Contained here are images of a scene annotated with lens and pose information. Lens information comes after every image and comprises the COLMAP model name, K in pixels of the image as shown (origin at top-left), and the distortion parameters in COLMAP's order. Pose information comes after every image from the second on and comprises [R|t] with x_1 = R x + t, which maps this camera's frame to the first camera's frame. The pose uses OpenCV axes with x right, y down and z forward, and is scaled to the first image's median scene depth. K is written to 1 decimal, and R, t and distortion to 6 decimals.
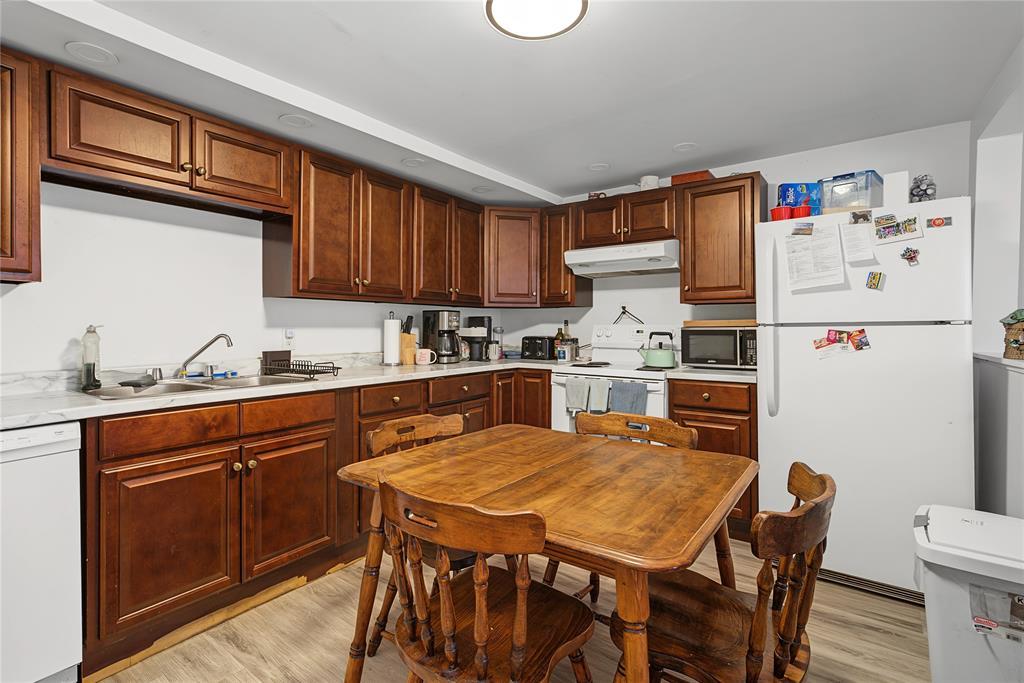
lens RADIAL K [[479.9, 0, 510.7], [0, 479.9, 323.6], [0, 0, 1]] dist [-0.004807, 0.002834]
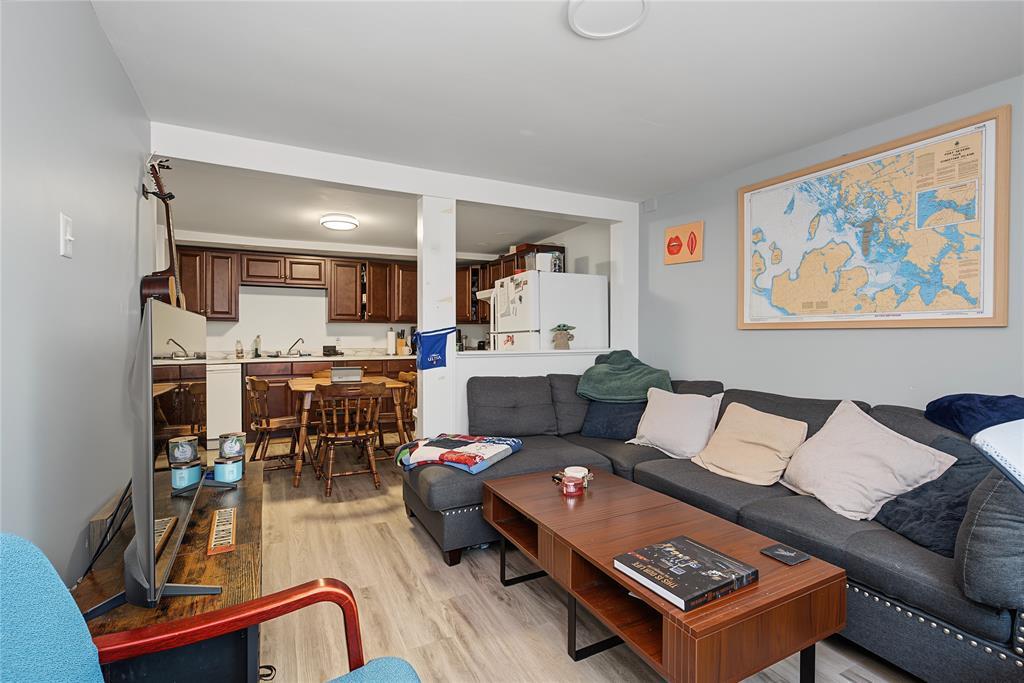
lens RADIAL K [[479.9, 0, 514.0], [0, 479.9, 339.7], [0, 0, 1]] dist [-0.004807, 0.002834]
pose [[0.892974, -0.000657, -0.450108, 1.311413], [0.005977, 0.999928, 0.010398, 0.008528], [0.450069, -0.011975, 0.892914, -0.642526]]
